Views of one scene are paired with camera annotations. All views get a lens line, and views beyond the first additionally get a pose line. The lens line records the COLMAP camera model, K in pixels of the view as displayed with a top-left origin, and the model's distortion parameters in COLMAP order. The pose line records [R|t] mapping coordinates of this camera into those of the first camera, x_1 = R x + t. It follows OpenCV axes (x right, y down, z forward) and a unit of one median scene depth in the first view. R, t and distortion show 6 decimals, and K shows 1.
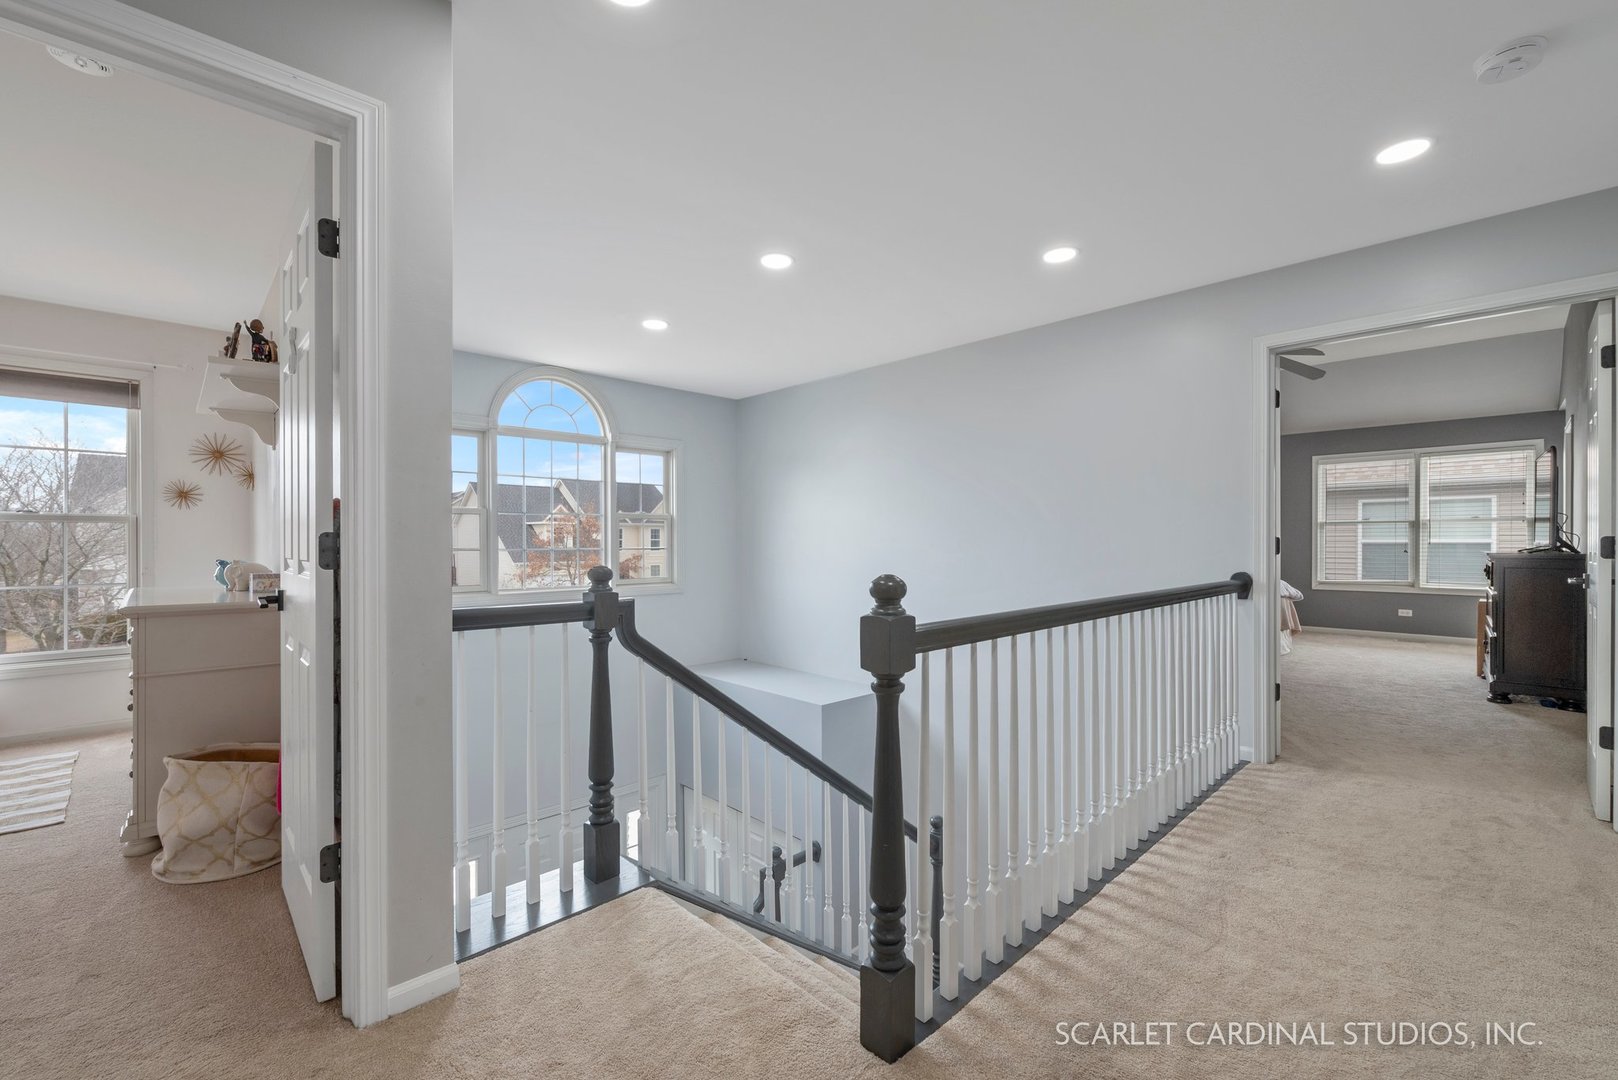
lens RADIAL K [[648.7, 0, 806.4], [0, 648.7, 547.6], [0, 0, 1]] dist [-0.002669, 0.000002]
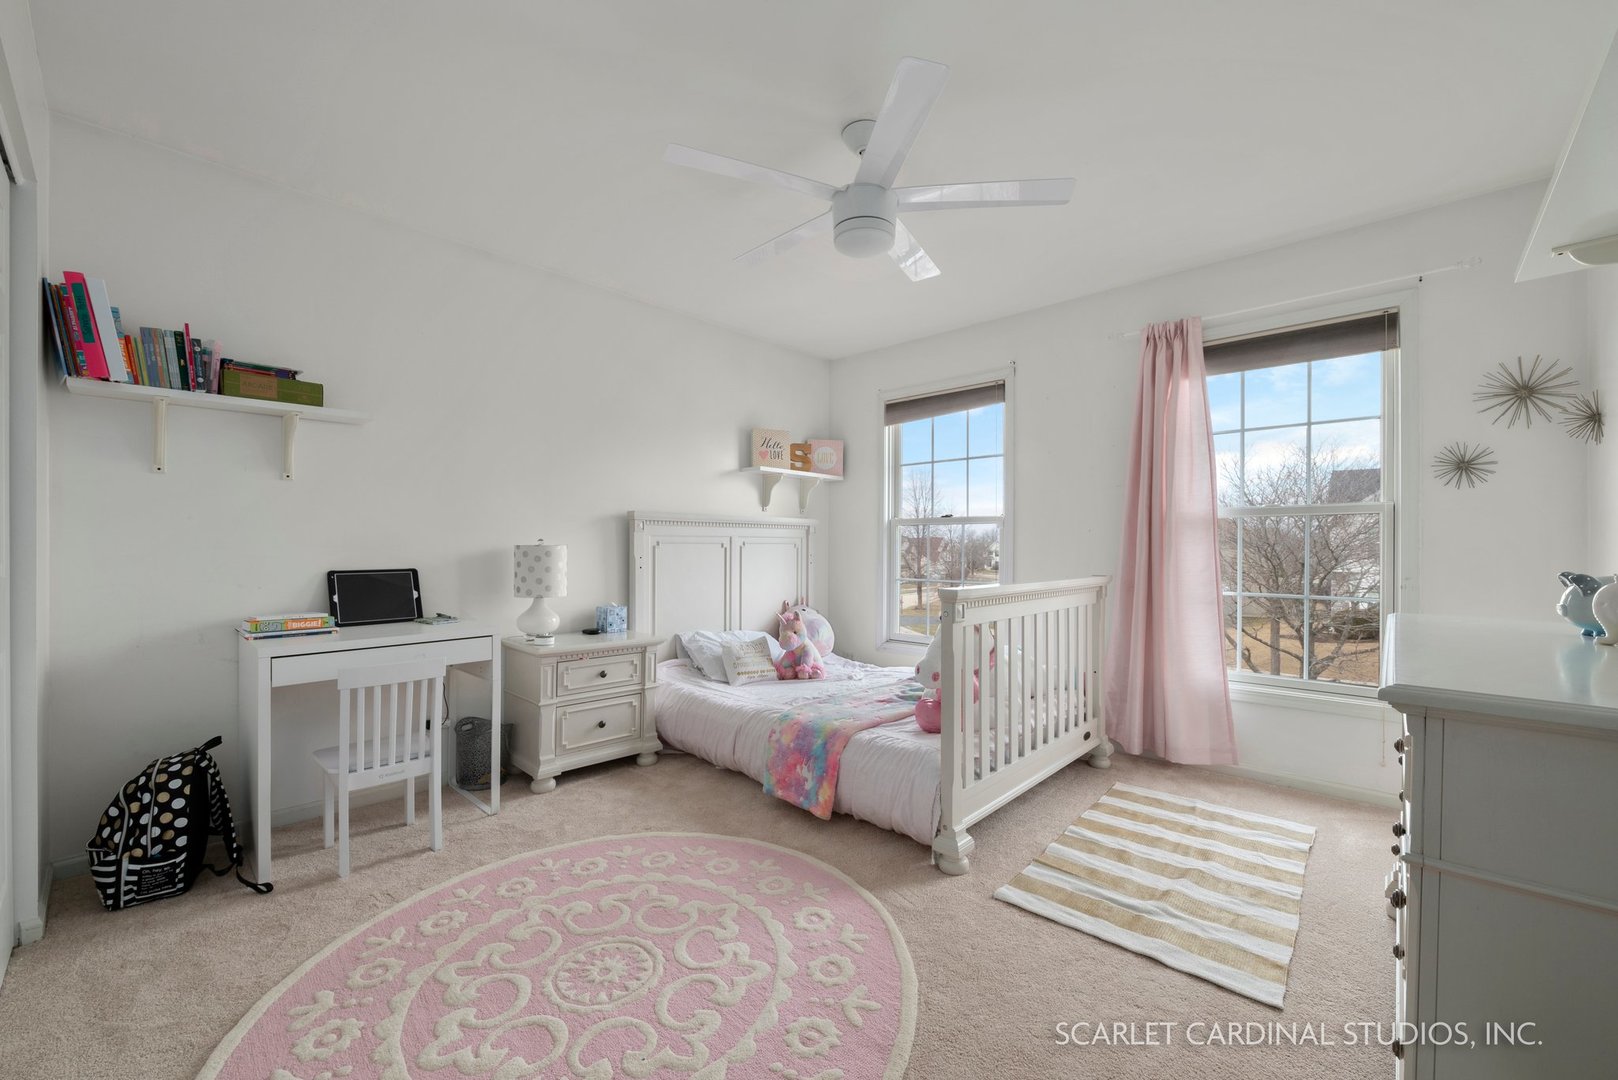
lens RADIAL K [[648.7, 0, 802.0], [0, 648.7, 546.6], [0, 0, 1]] dist [-0.002669, 0.000002]
pose [[0.039919, 0.002073, -0.999201, -0.362036], [-0.012569, 0.999920, 0.001572, 0.004761], [0.999124, 0.012496, 0.039942, 0.334553]]
